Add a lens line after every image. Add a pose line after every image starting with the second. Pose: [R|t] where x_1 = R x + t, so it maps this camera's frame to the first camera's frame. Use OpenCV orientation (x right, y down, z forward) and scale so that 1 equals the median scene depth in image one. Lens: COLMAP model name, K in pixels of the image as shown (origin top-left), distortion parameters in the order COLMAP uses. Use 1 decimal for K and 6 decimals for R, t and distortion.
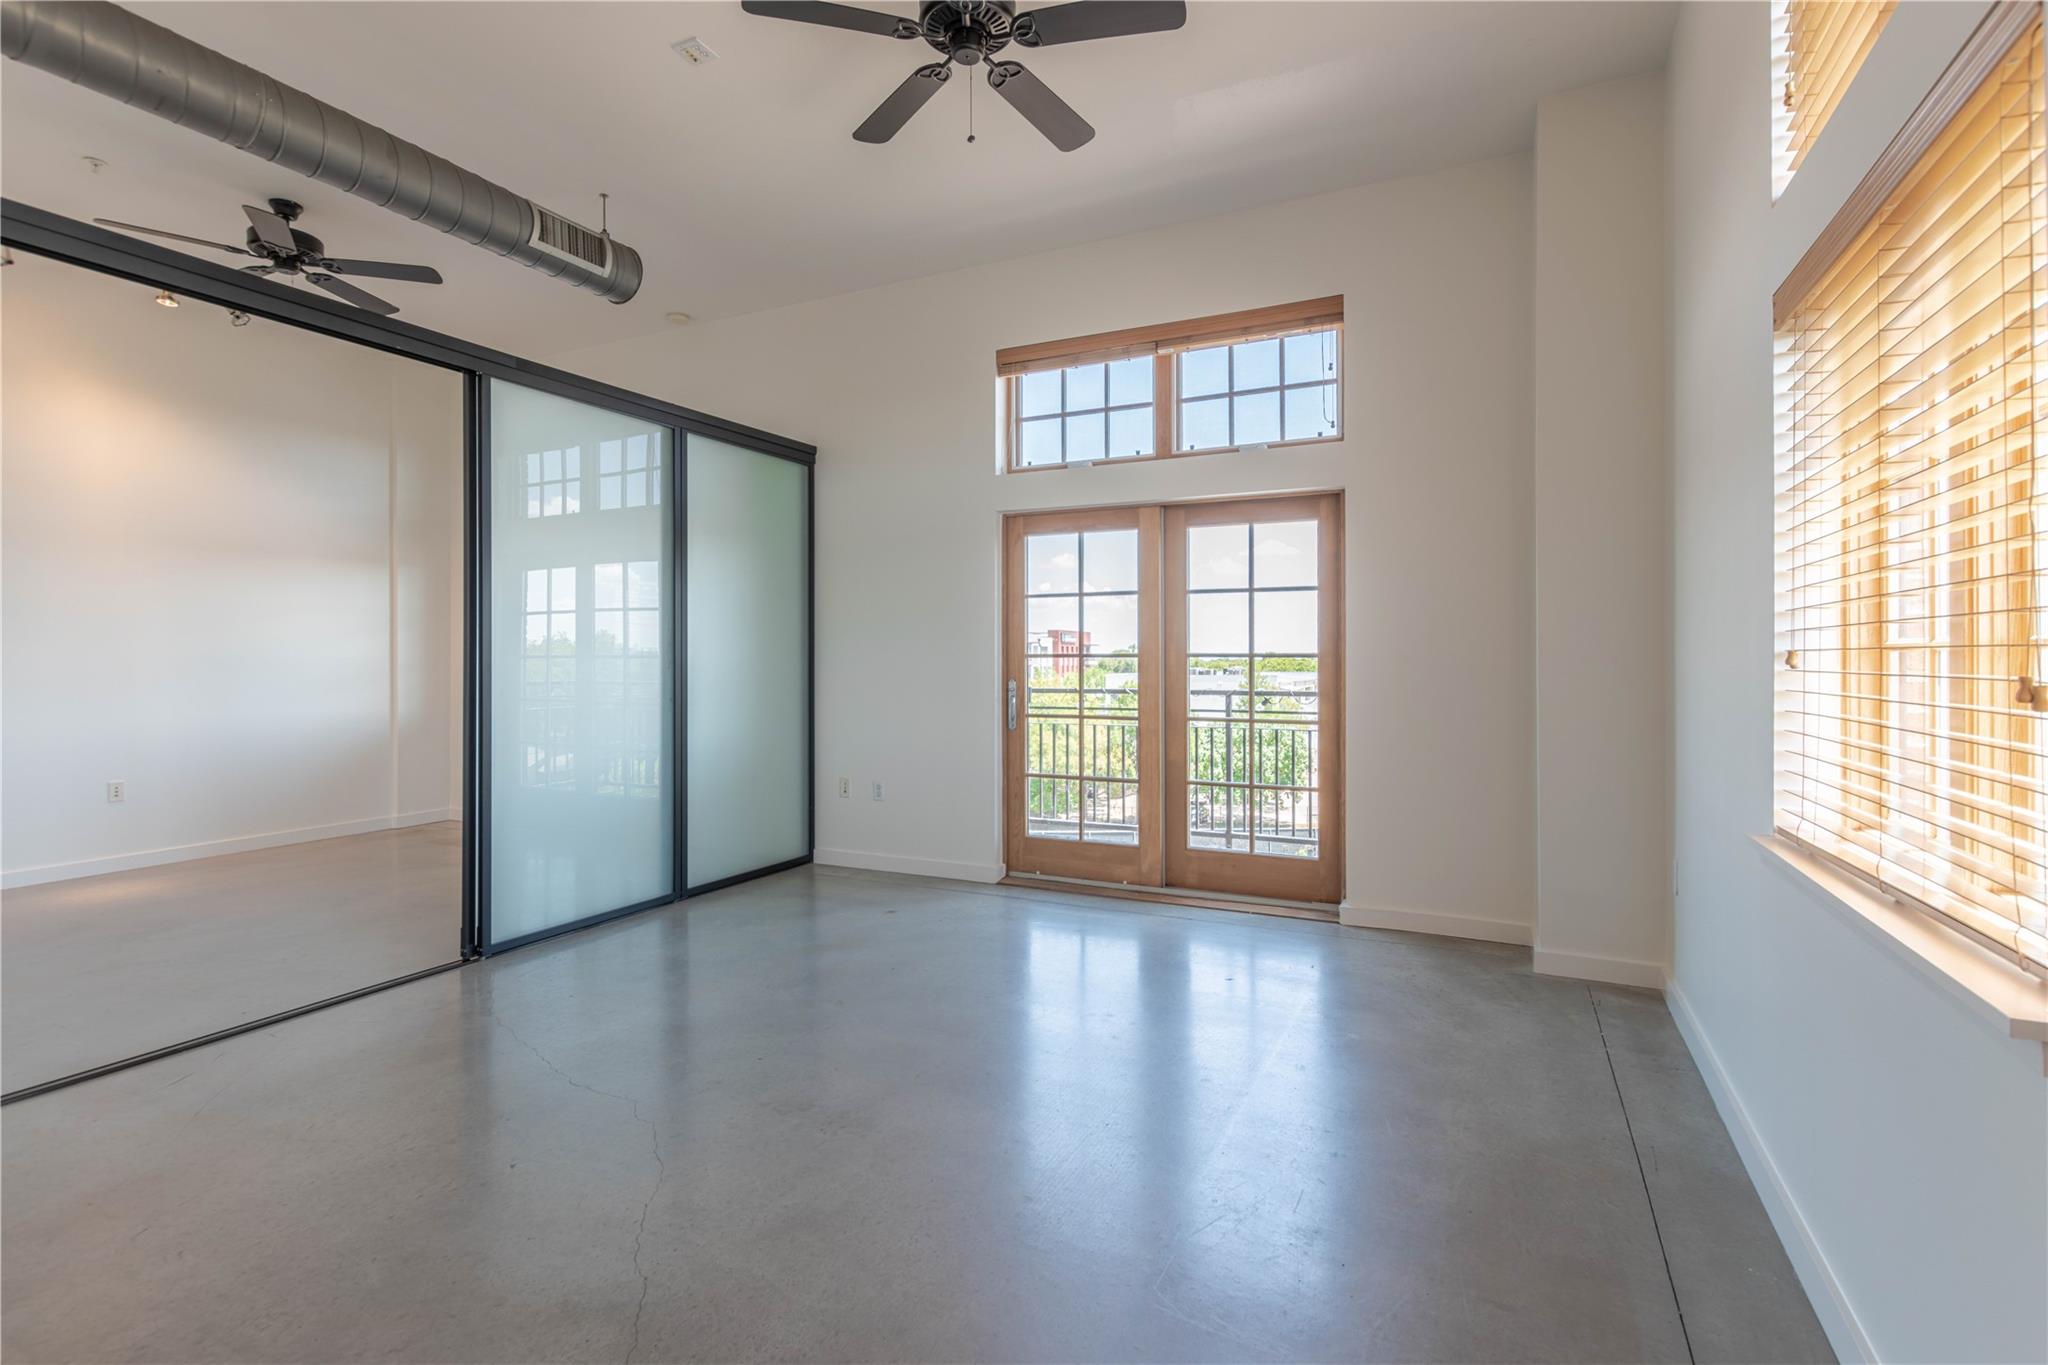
lens RADIAL K [[931.9, 0, 1049.2], [0, 931.9, 656.0], [0, 0, 1]] dist [0.006766, -0.002335]
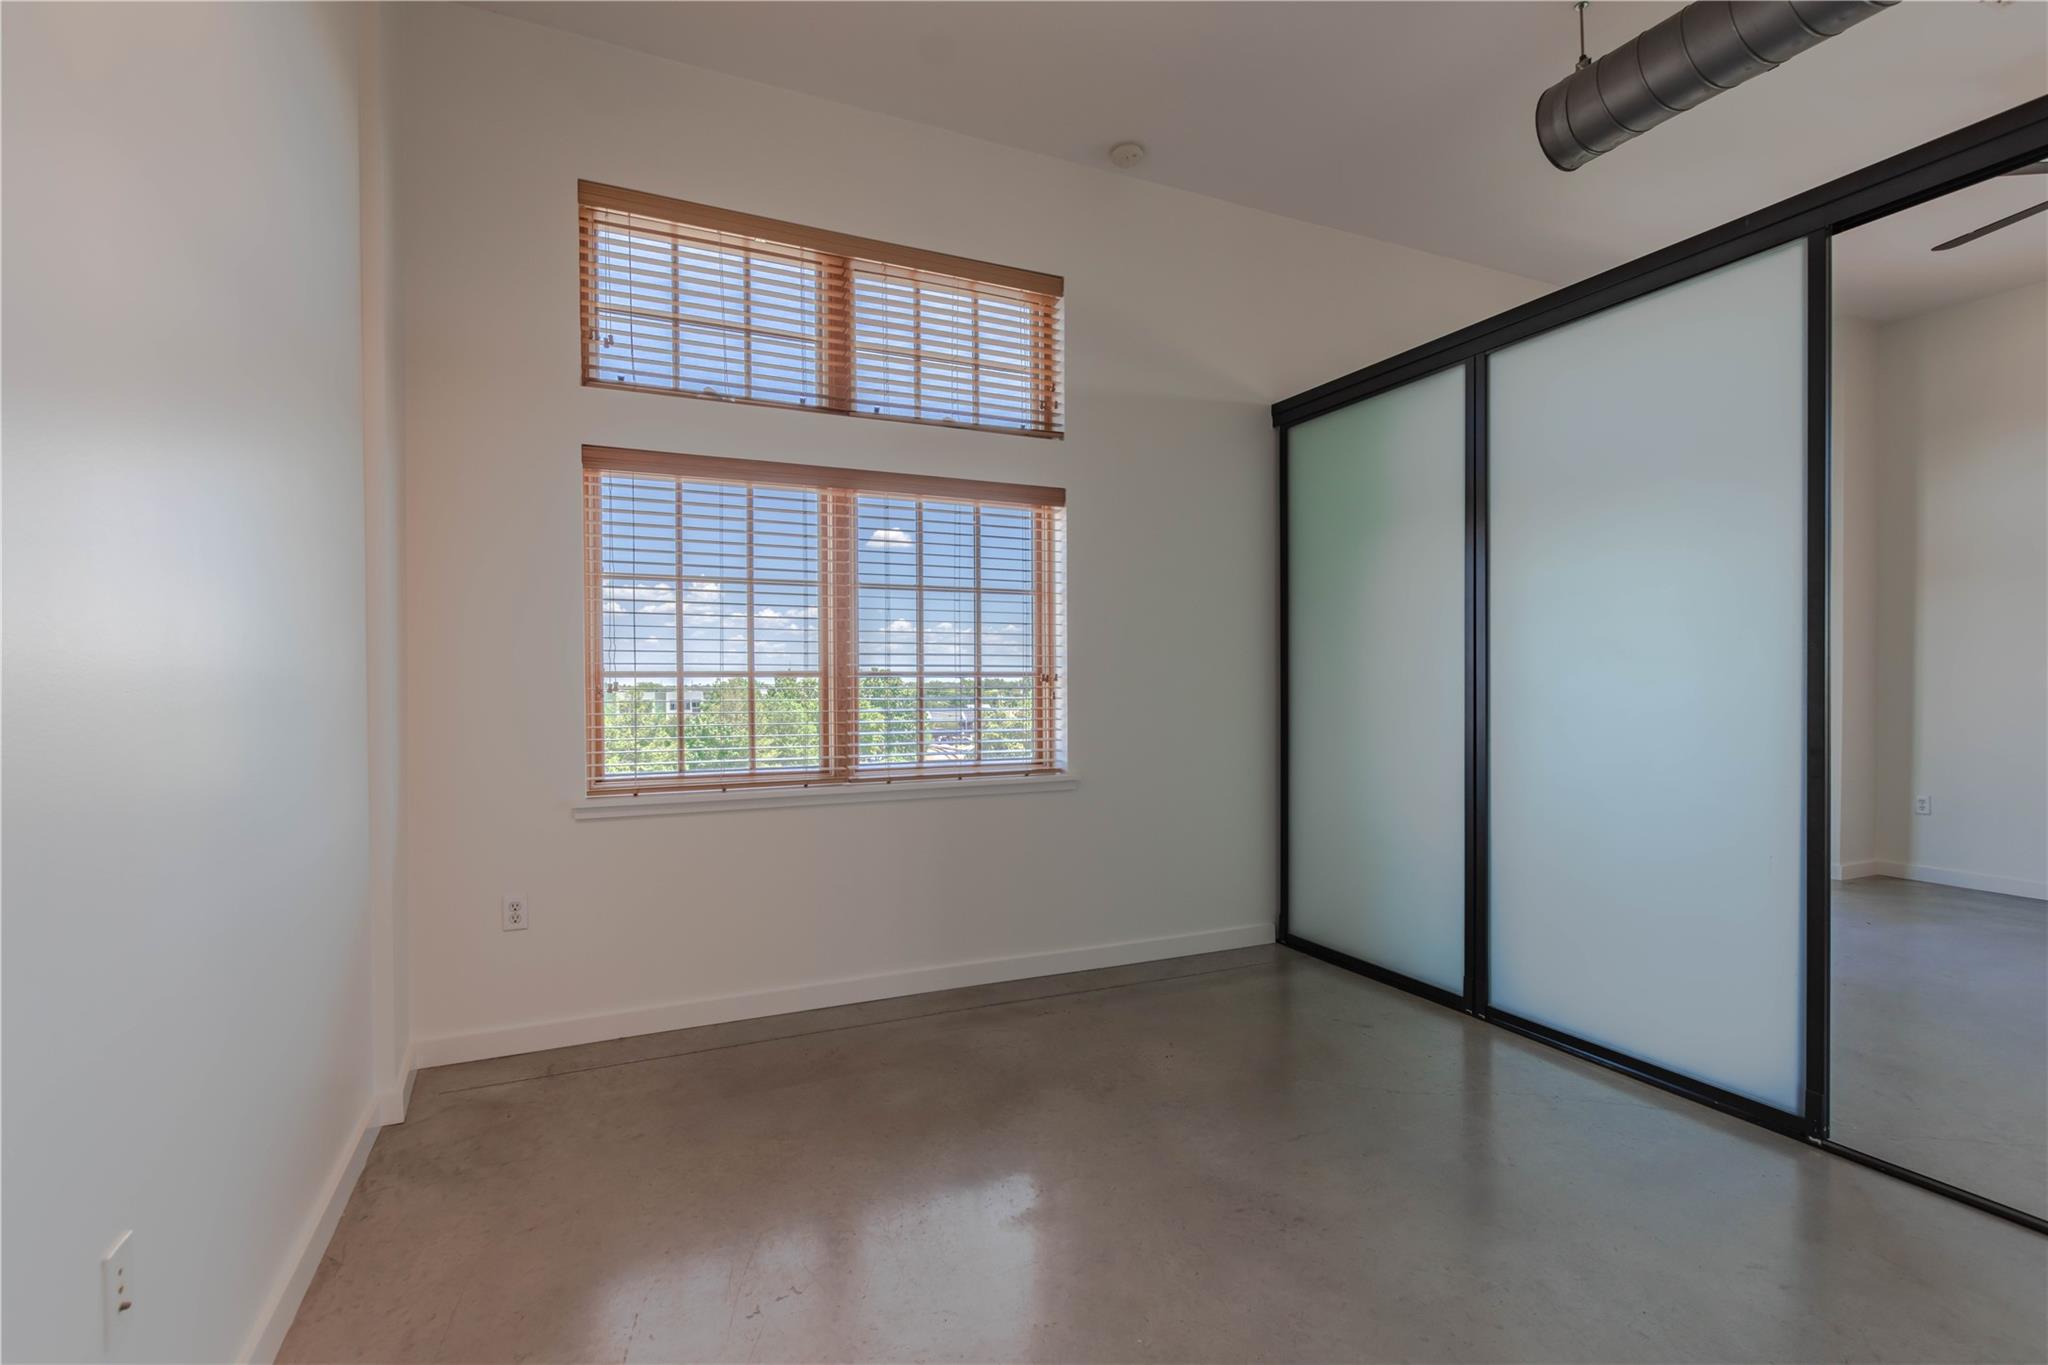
lens RADIAL K [[931.9, 0, 1008.7], [0, 931.9, 696.1], [0, 0, 1]] dist [0.006766, -0.002335]
pose [[0.633002, -0.019294, 0.773910, -0.371866], [0.000814, 0.999705, 0.024257, -0.001154], [-0.774150, -0.014725, 0.632831, 0.420879]]
